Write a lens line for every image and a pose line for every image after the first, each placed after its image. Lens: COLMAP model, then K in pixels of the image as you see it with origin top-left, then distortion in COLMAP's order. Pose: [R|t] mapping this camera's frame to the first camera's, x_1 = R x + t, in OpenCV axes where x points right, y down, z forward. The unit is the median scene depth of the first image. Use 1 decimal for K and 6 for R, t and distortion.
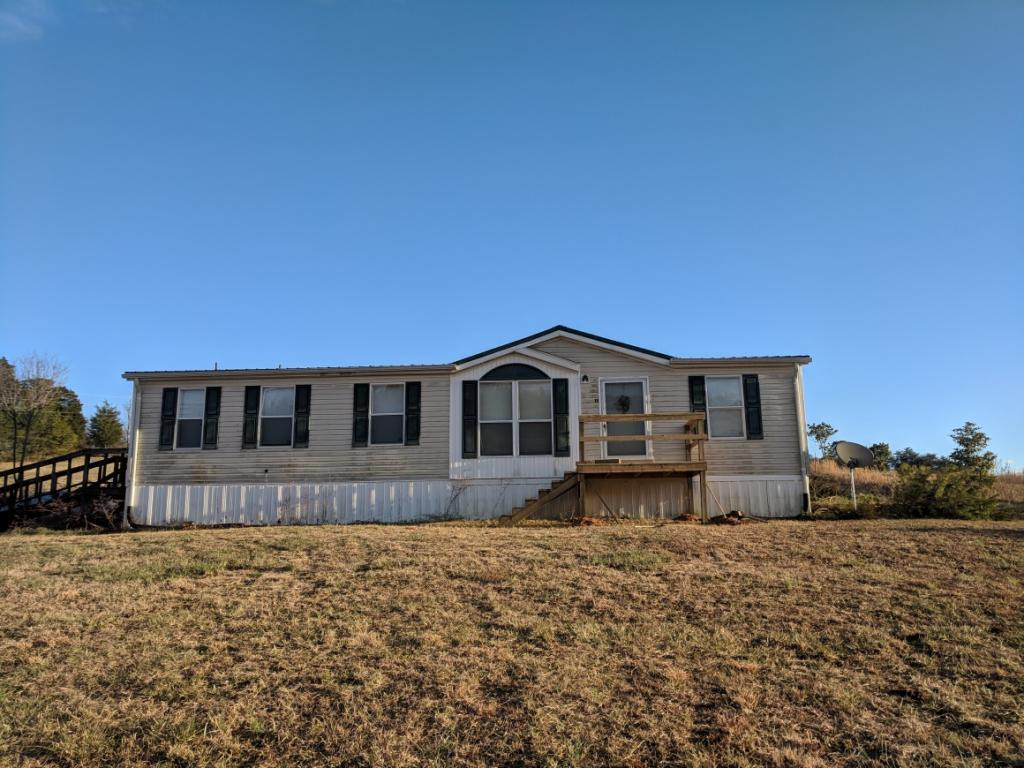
lens RADIAL K [[765.8, 0, 516.0], [0, 765.8, 385.5], [0, 0, 1]] dist [0.005721, 0.004408]
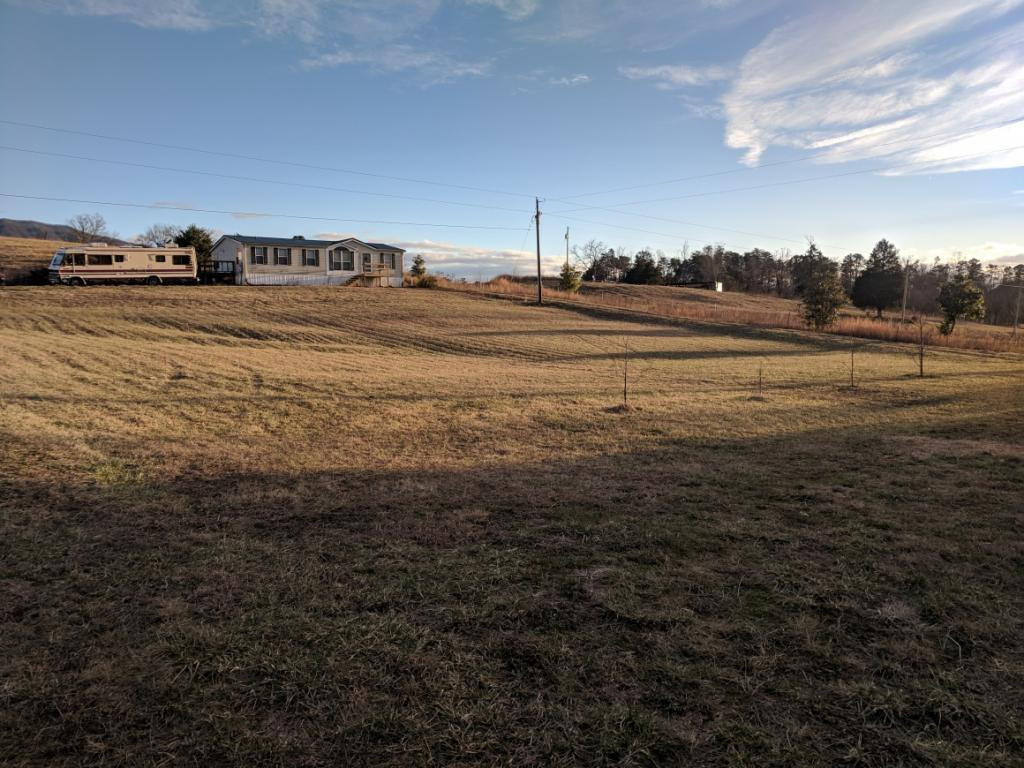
lens RADIAL K [[765.8, 0, 516.0], [0, 765.8, 385.5], [0, 0, 1]] dist [0.005721, 0.004408]
pose [[0.757123, -0.052419, 0.651165, -1.965094], [-0.128779, 0.965240, 0.227436, -0.360550], [-0.640453, -0.256054, 0.724056, -2.678430]]
